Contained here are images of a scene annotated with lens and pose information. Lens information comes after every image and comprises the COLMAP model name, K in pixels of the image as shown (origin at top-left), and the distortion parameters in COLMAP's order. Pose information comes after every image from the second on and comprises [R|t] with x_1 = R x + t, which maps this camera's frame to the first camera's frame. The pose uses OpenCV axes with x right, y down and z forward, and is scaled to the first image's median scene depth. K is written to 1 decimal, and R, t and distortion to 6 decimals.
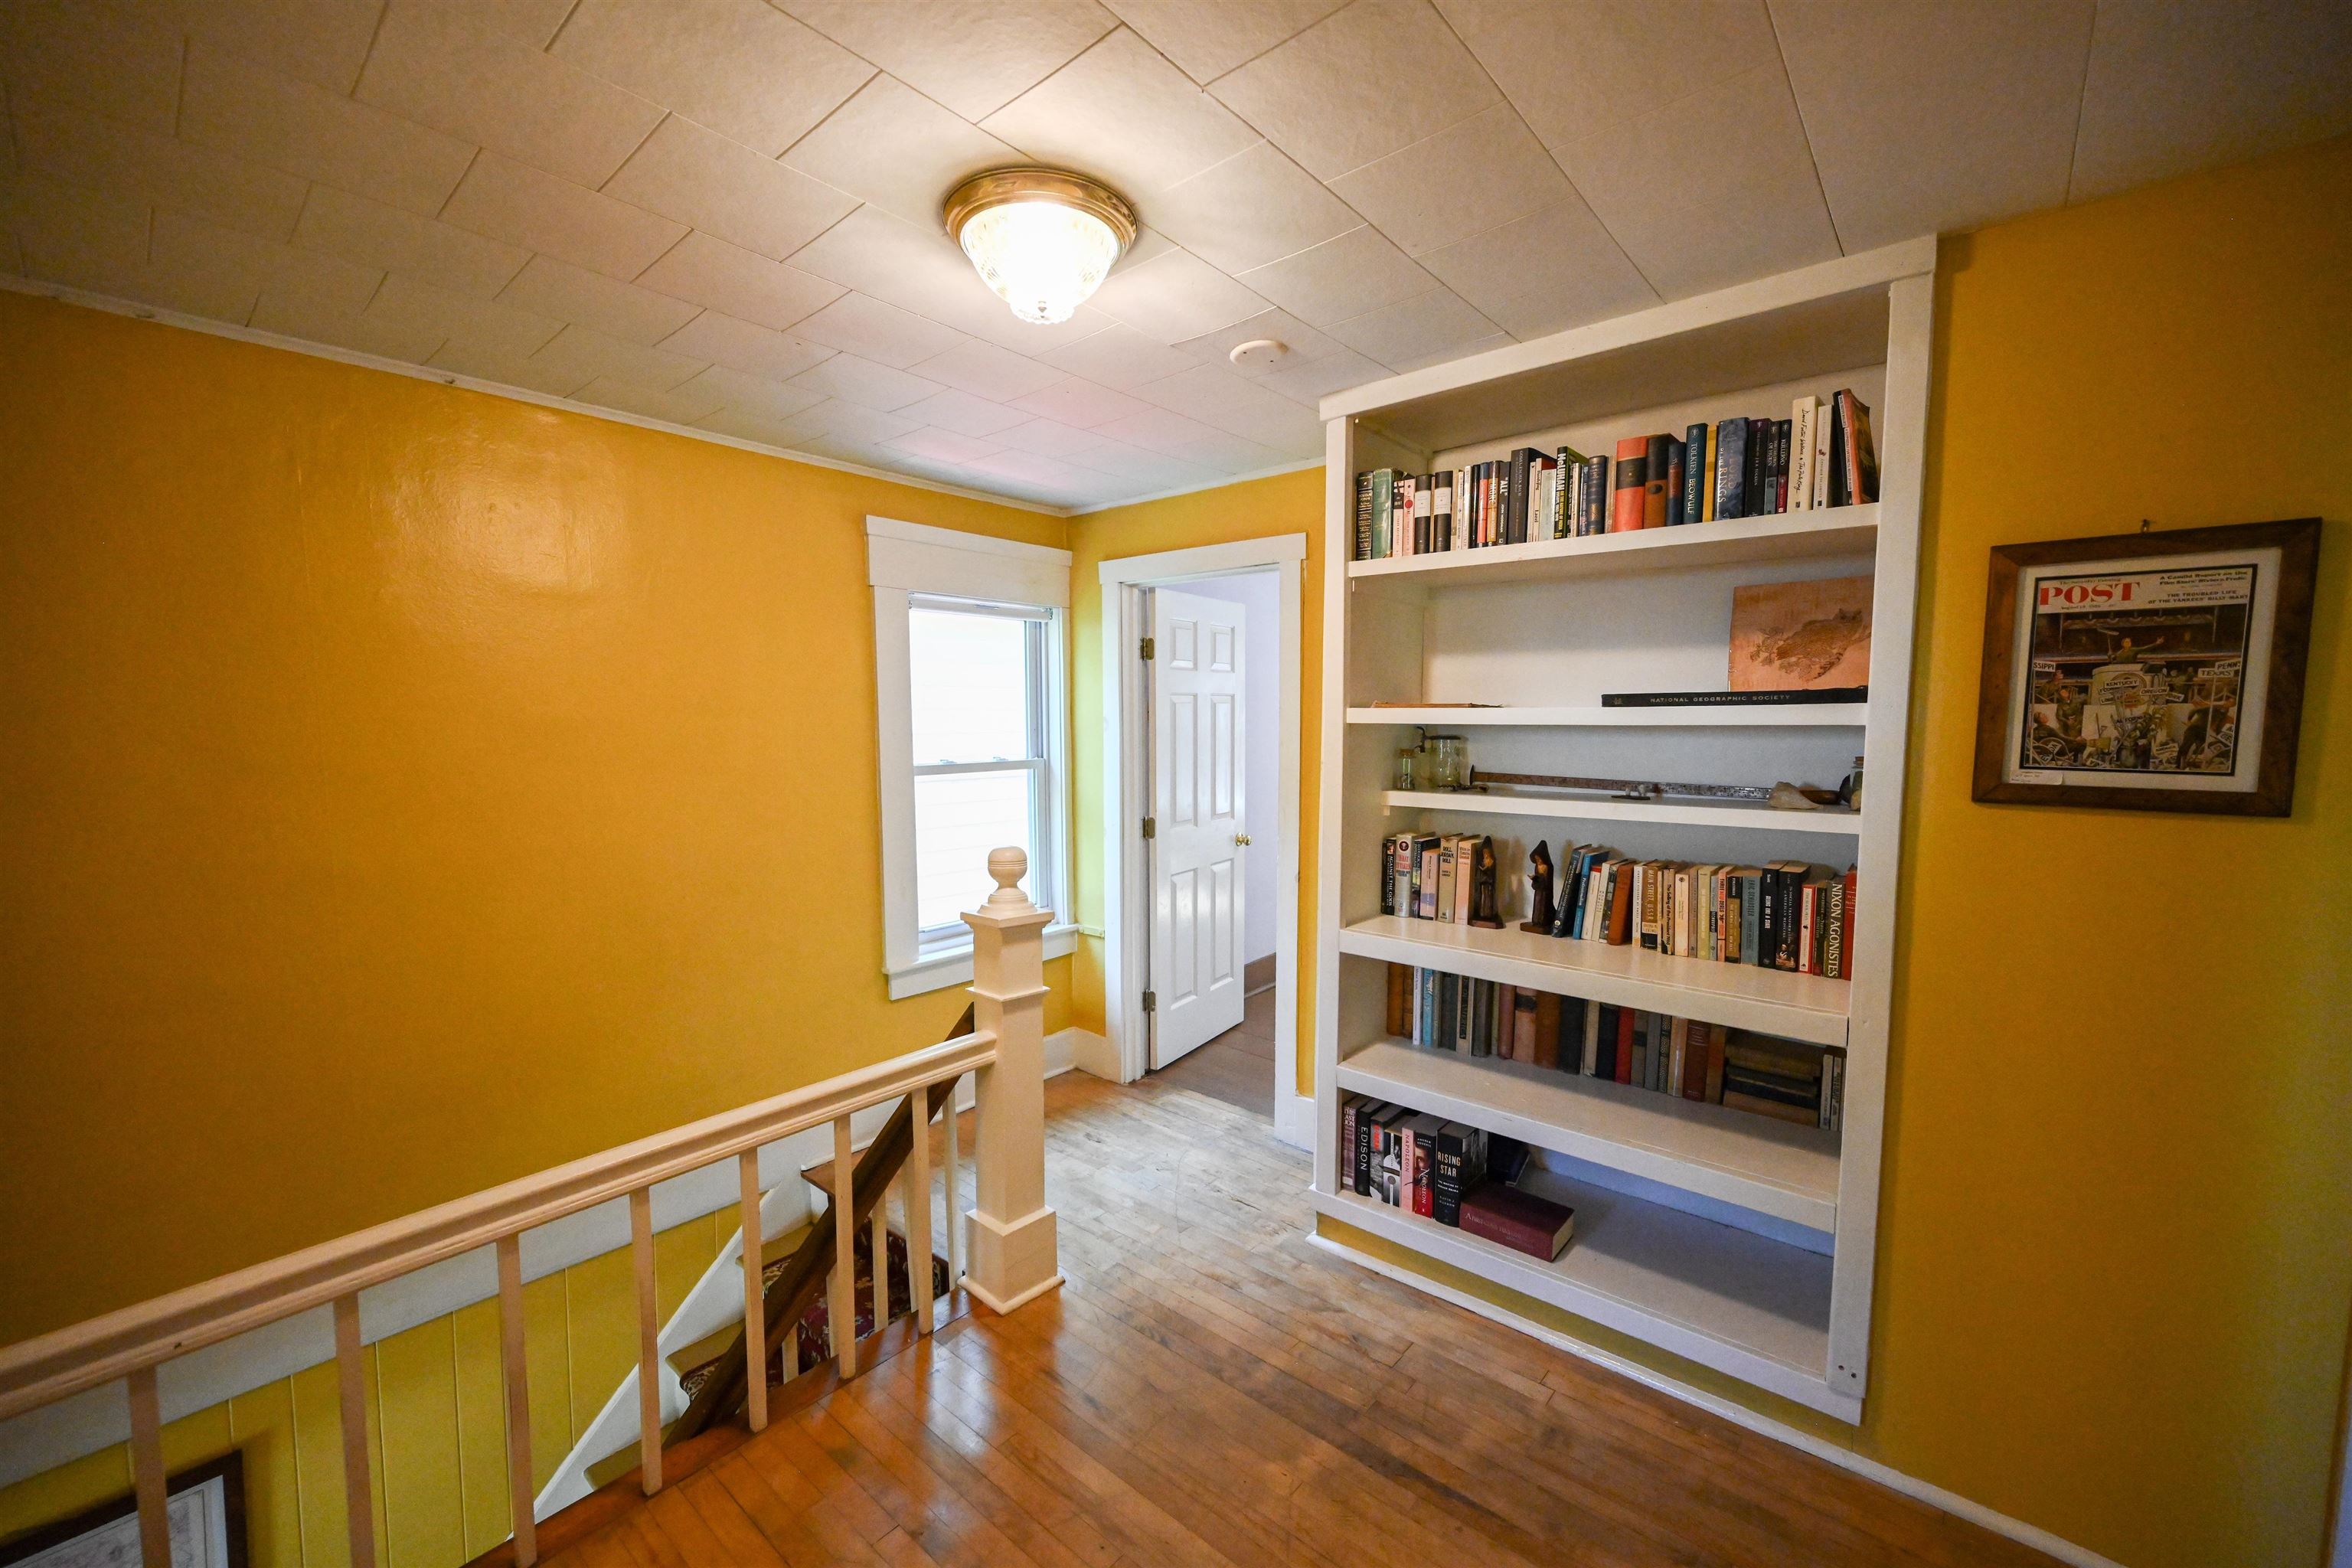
lens RADIAL K [[928.6, 0, 1180.7], [0, 928.6, 787.3], [0, 0, 1]] dist [-0.000928, 0.002188]
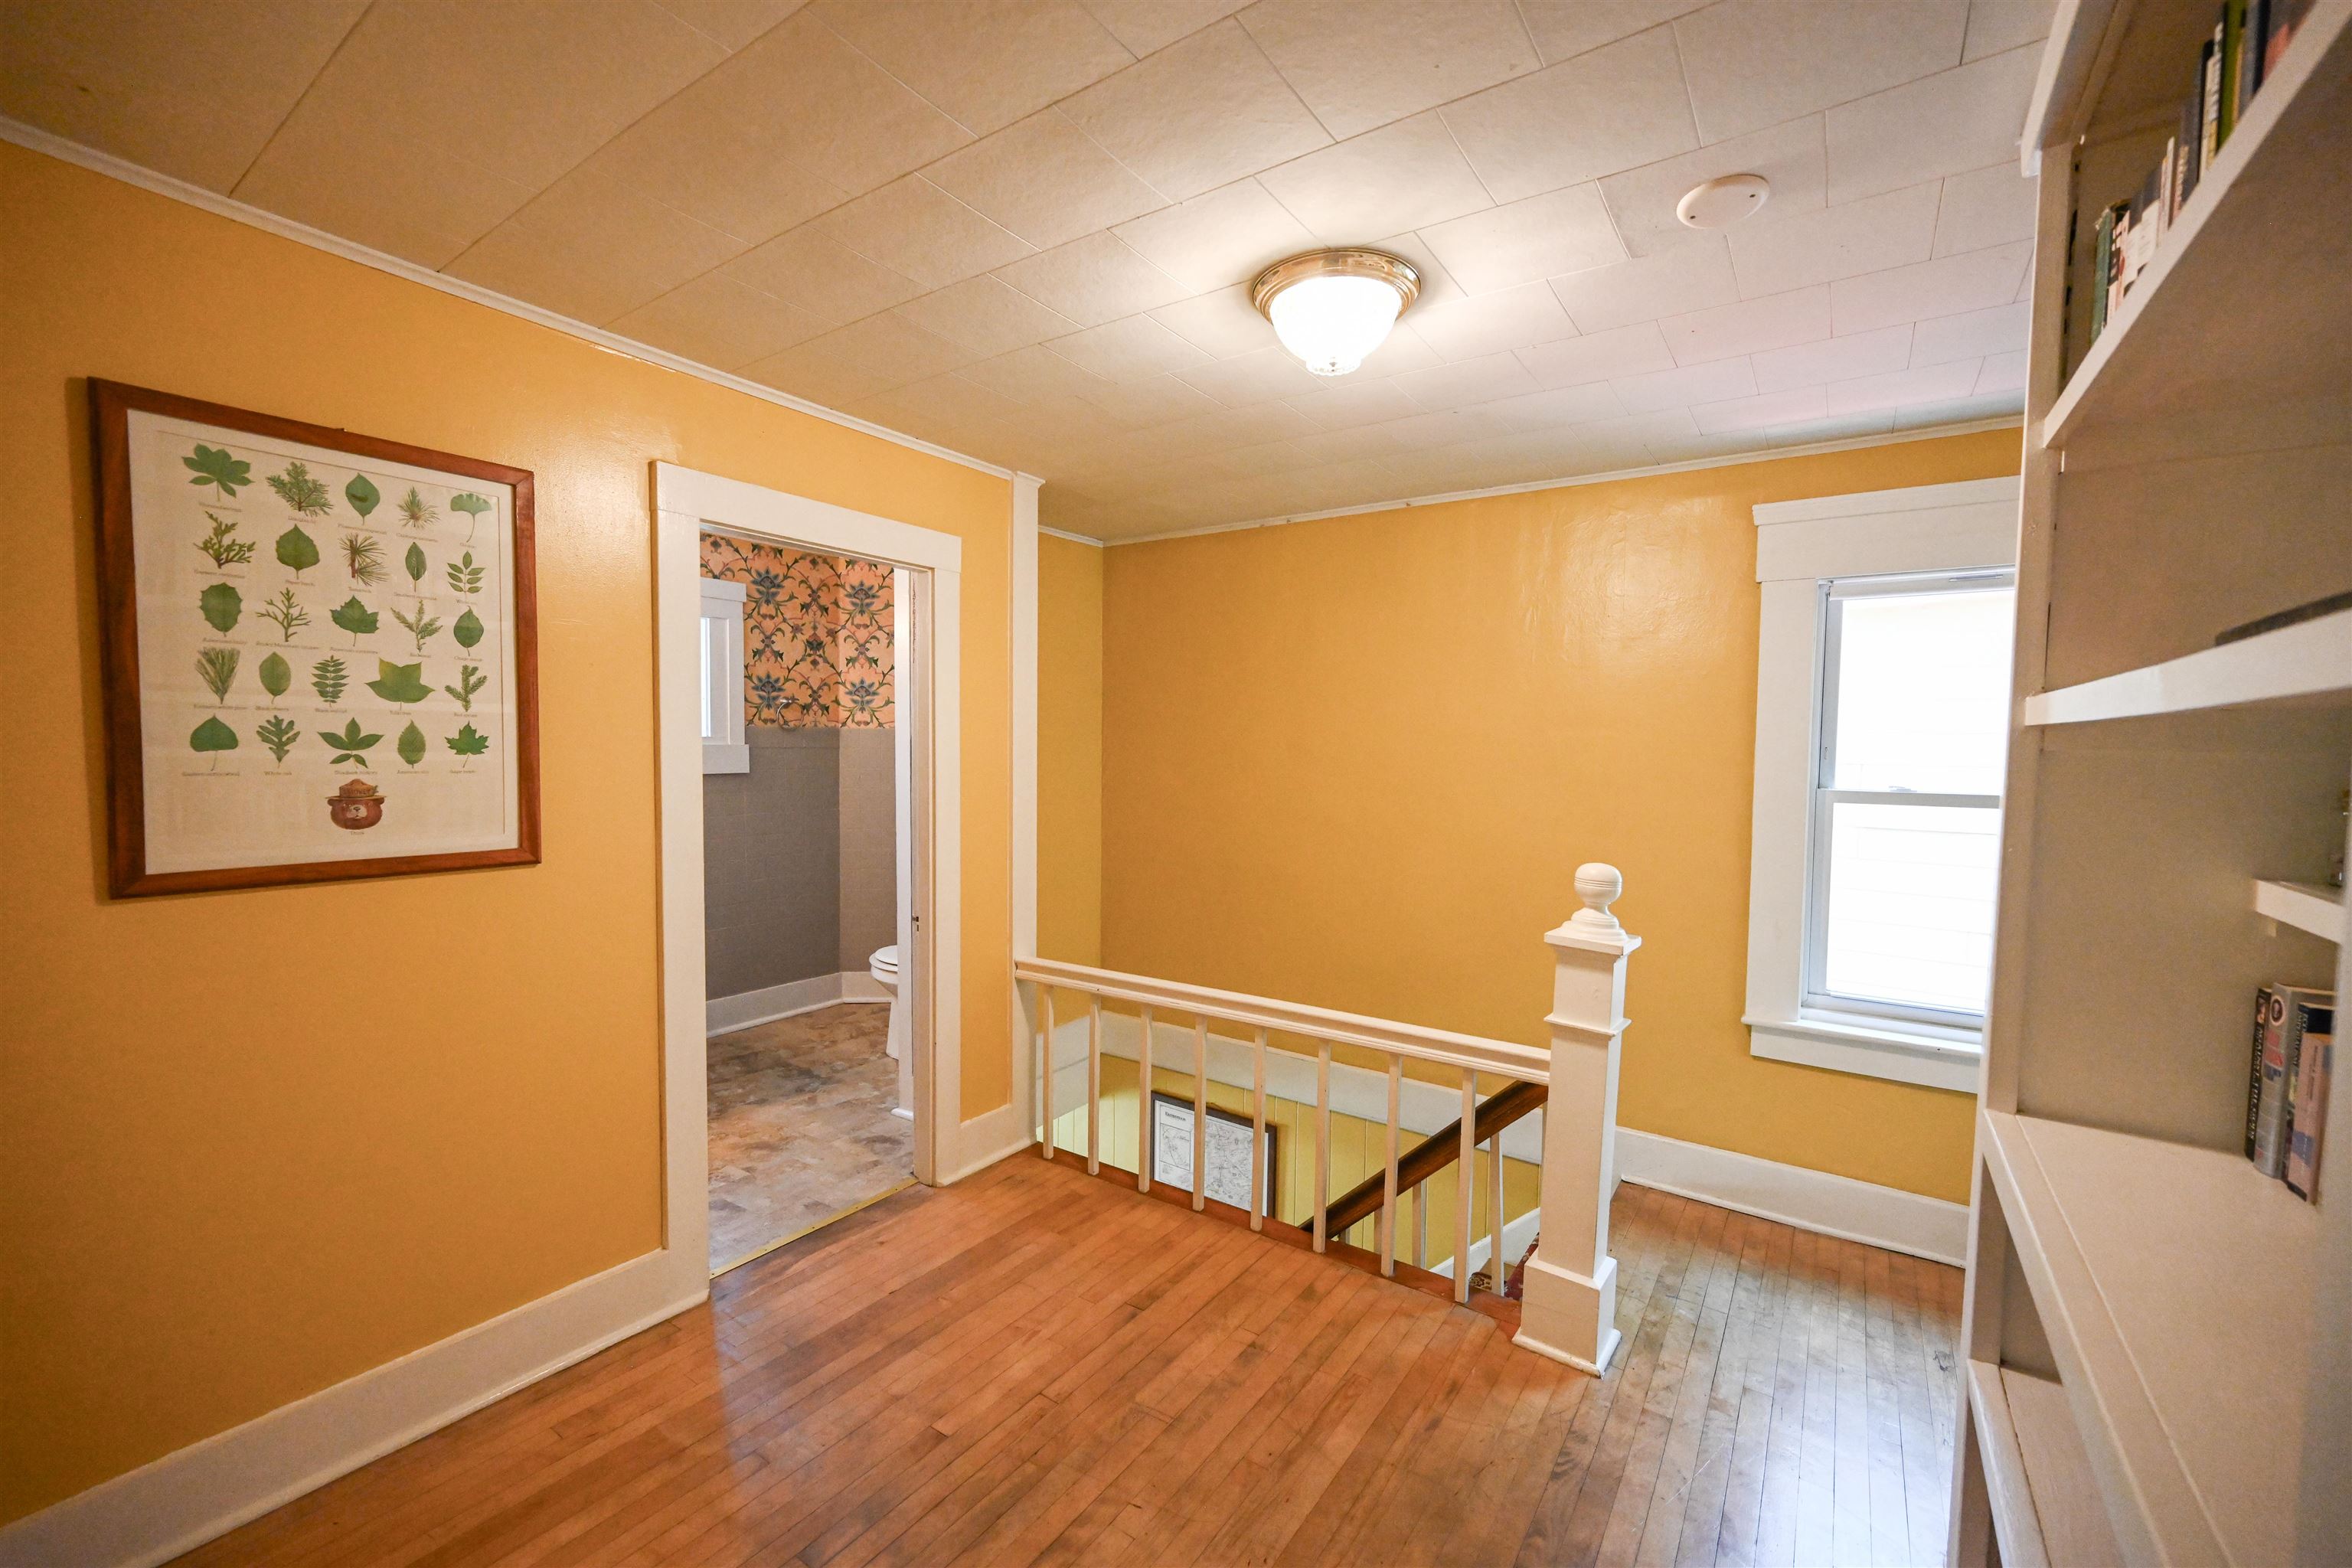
lens RADIAL K [[928.6, 0, 1180.7], [0, 928.6, 787.3], [0, 0, 1]] dist [-0.000928, 0.002188]
pose [[0.109350, 0.051073, -0.992690, 0.639087], [-0.088234, 0.995236, 0.041484, -0.013266], [0.990079, 0.083053, 0.113335, 0.457961]]
